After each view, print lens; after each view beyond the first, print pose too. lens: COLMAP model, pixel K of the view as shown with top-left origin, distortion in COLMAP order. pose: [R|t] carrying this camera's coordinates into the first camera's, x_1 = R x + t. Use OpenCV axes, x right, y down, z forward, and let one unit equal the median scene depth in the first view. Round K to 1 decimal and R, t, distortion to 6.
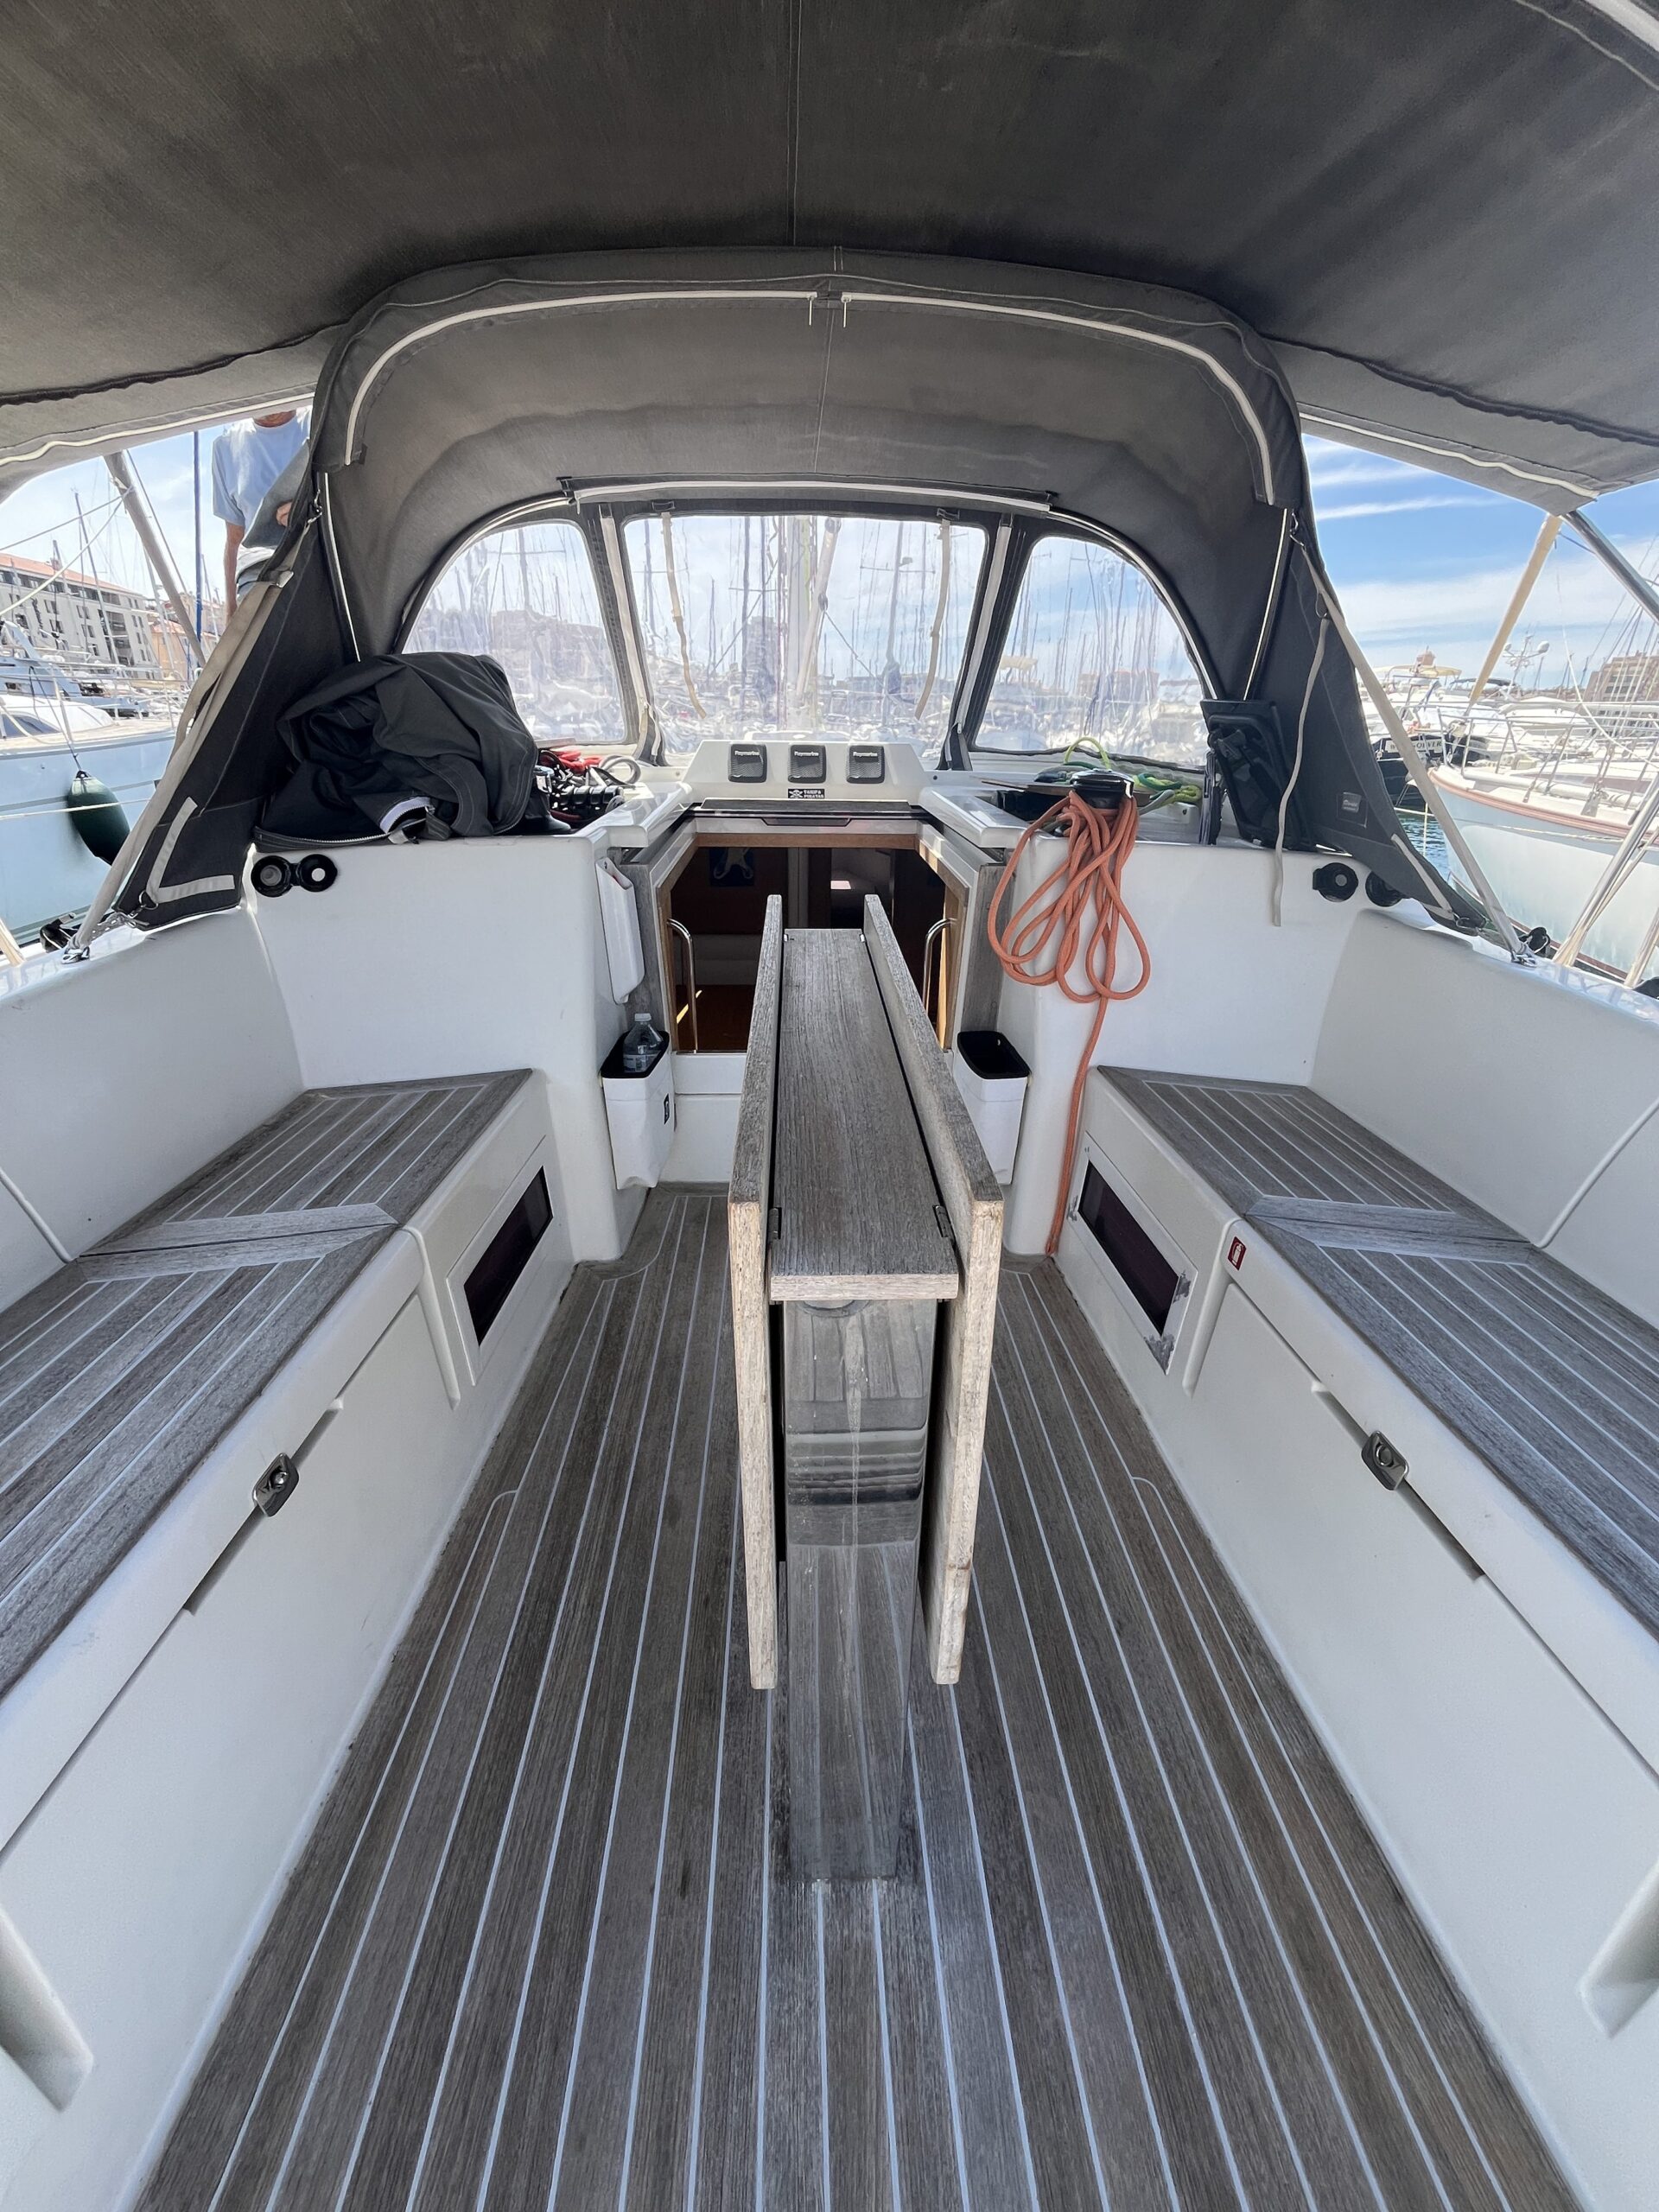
lens RADIAL K [[894.8, 0, 825.9], [0, 894.8, 1107.1], [0, 0, 1]] dist [-0.000667, 0.000236]
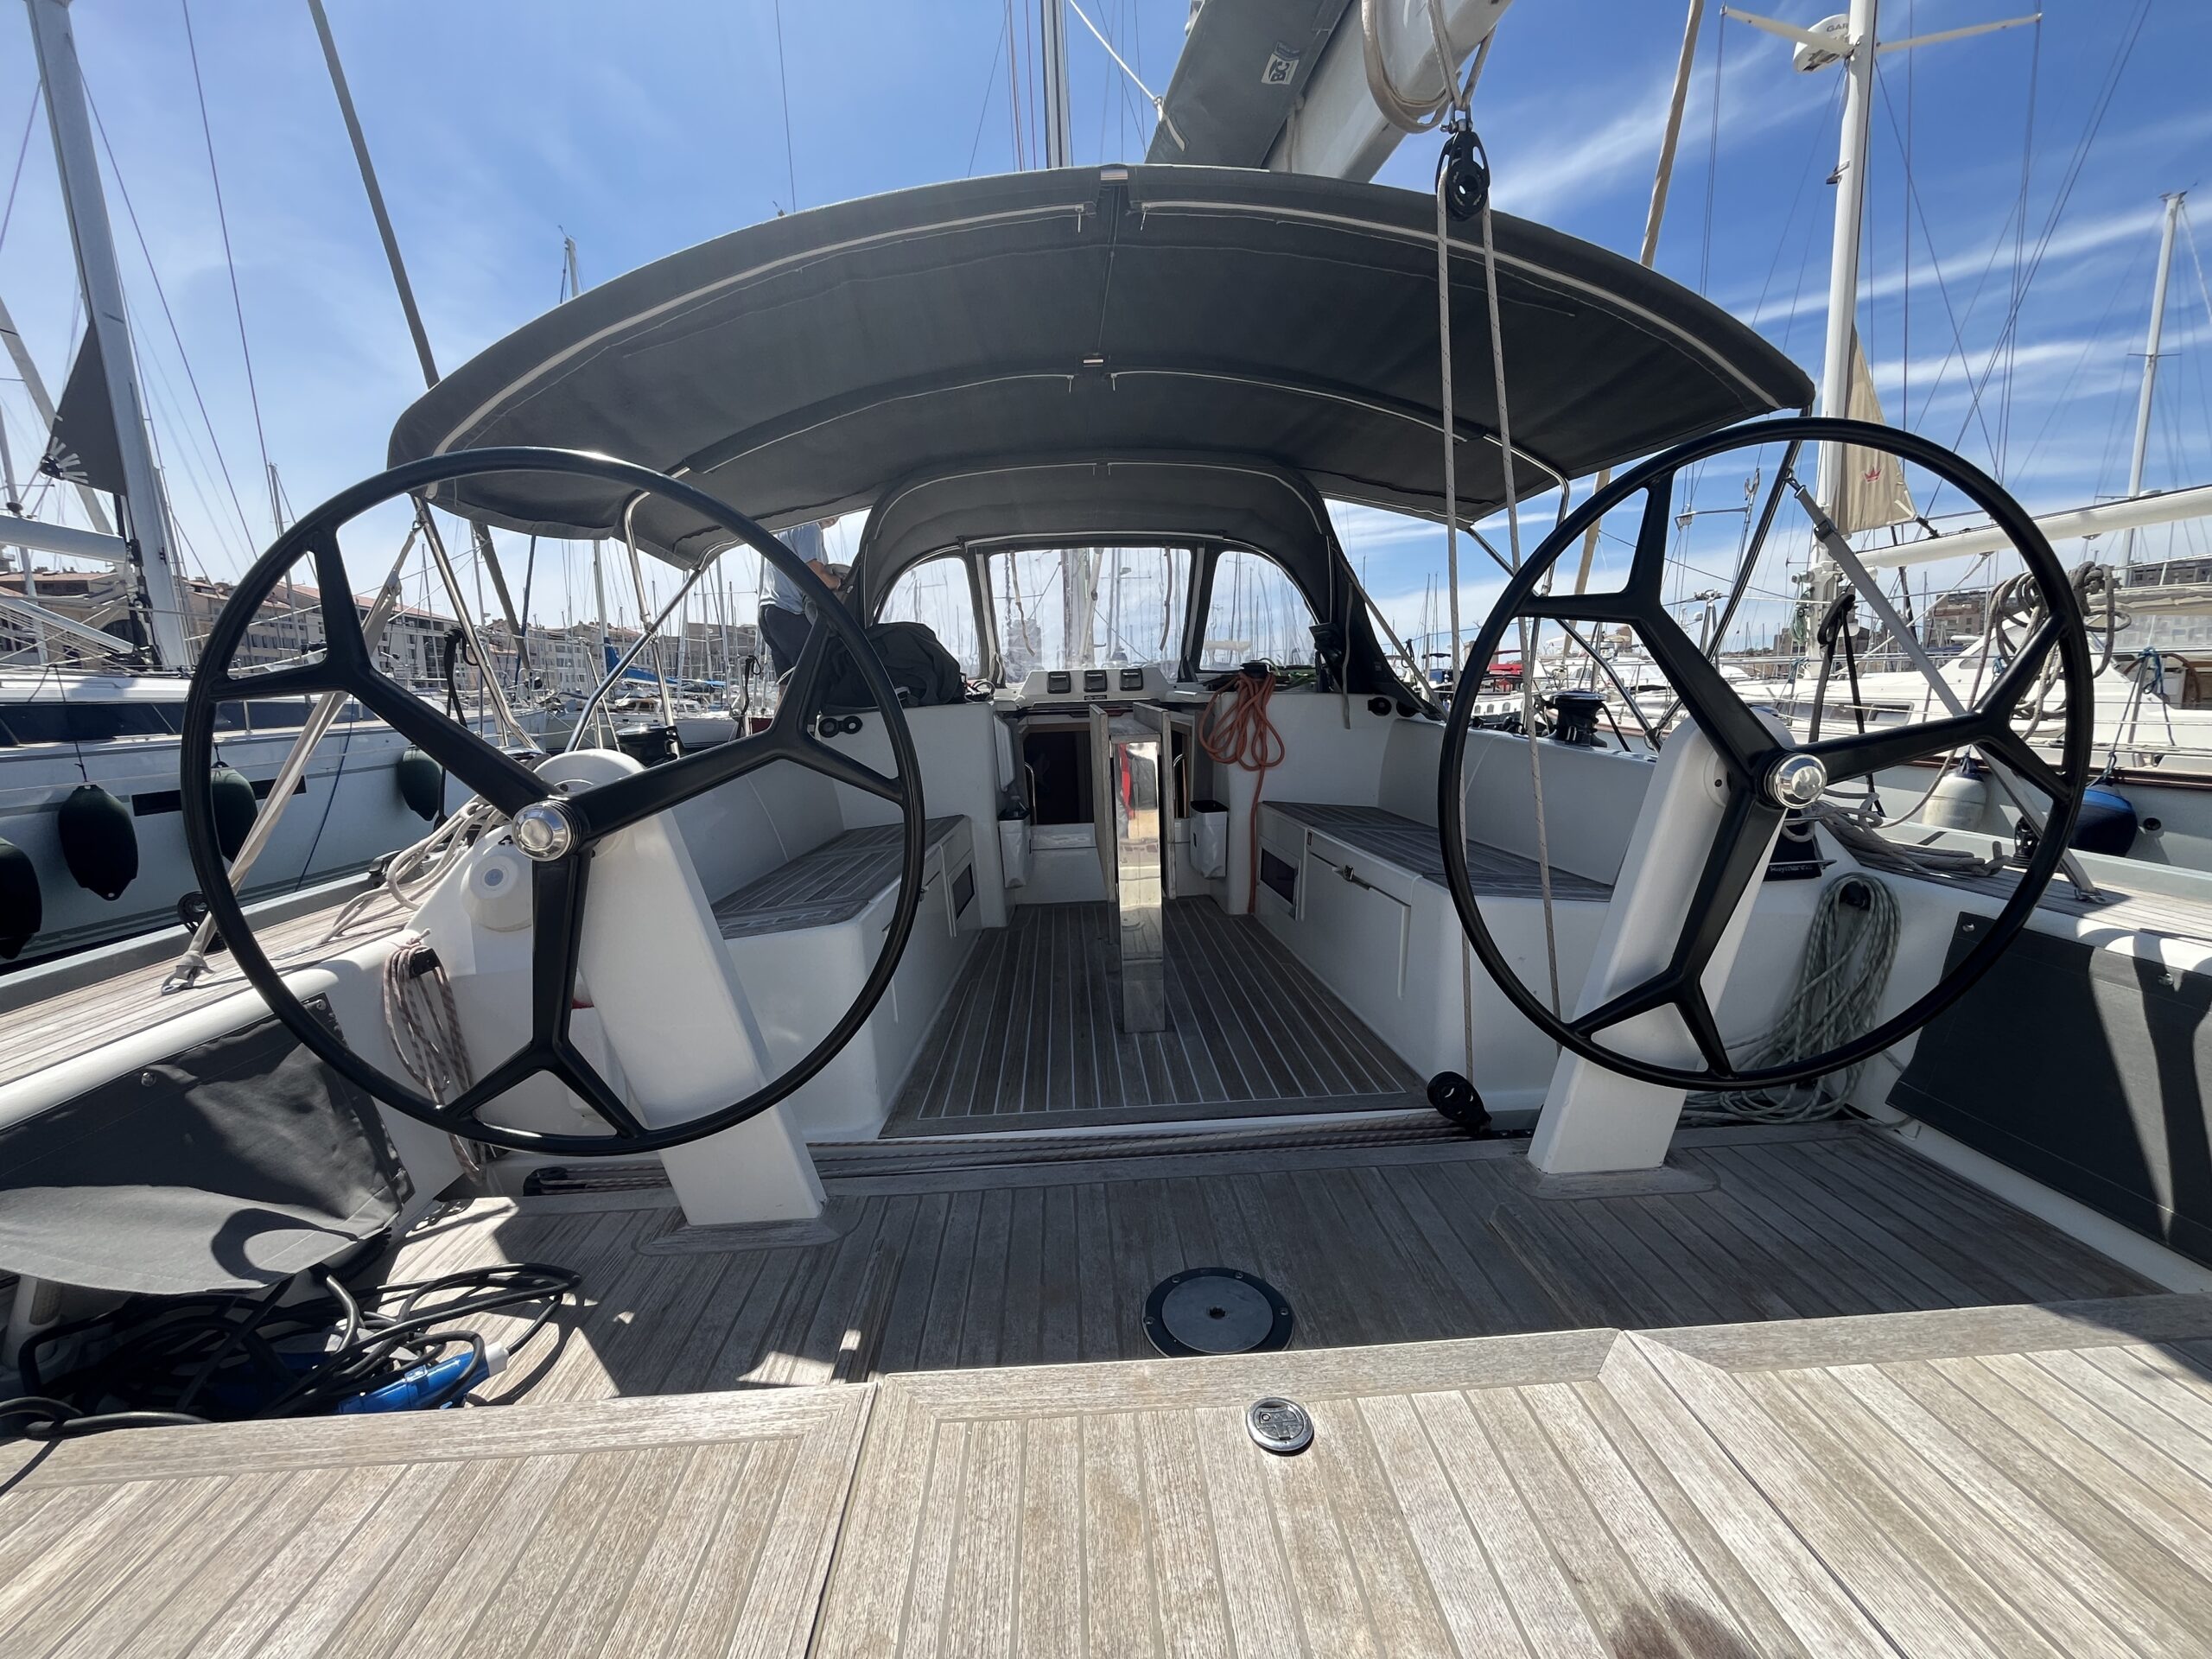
lens RADIAL K [[894.8, 0, 1105.2], [0, 894.8, 822.5], [0, 0, 1]] dist [-0.000667, 0.000236]
pose [[0.998770, -0.049383, 0.004560, -0.044805], [0.048797, 0.962152, -0.268109, 0.572746], [0.008852, 0.268002, 0.963378, -0.947081]]
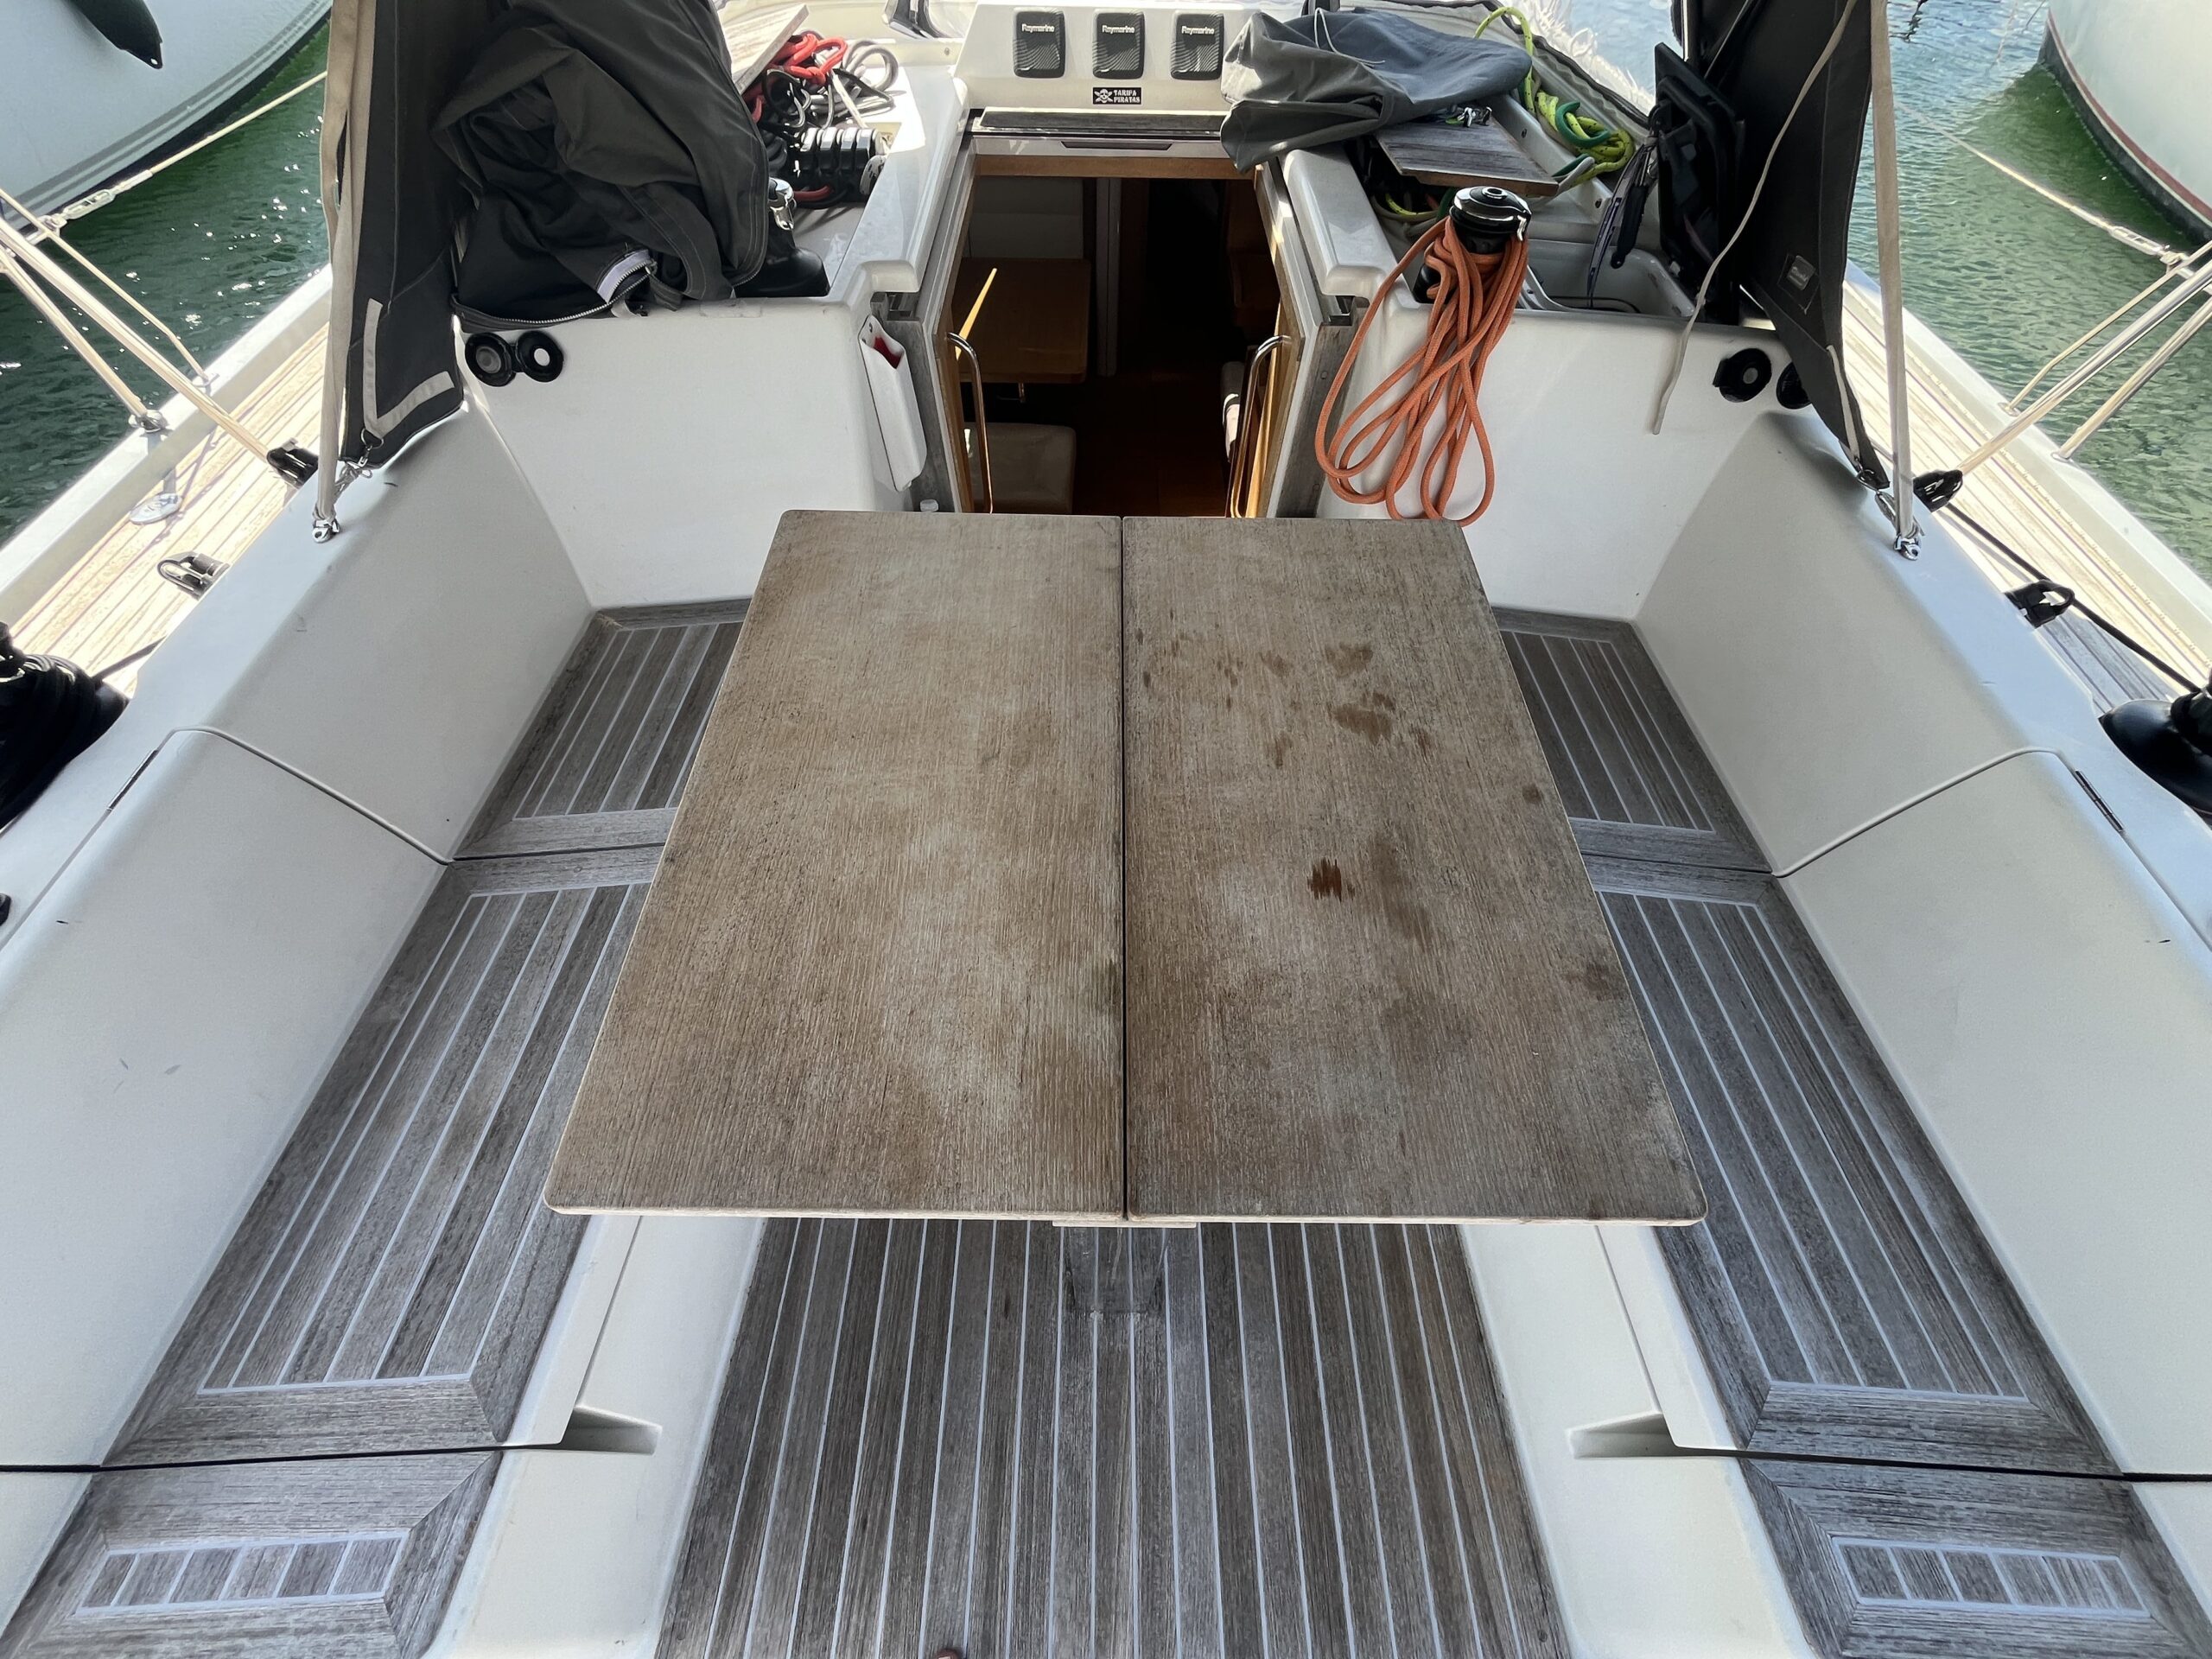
lens RADIAL K [[894.8, 0, 1102.9], [0, 894.8, 843.8], [0, 0, 1]] dist [-0.000667, 0.000236]
pose [[0.999164, 0.031760, -0.025736, 0.011175], [-0.014844, 0.868484, 0.495496, -0.336597], [0.038088, -0.494700, 0.868229, 0.048173]]
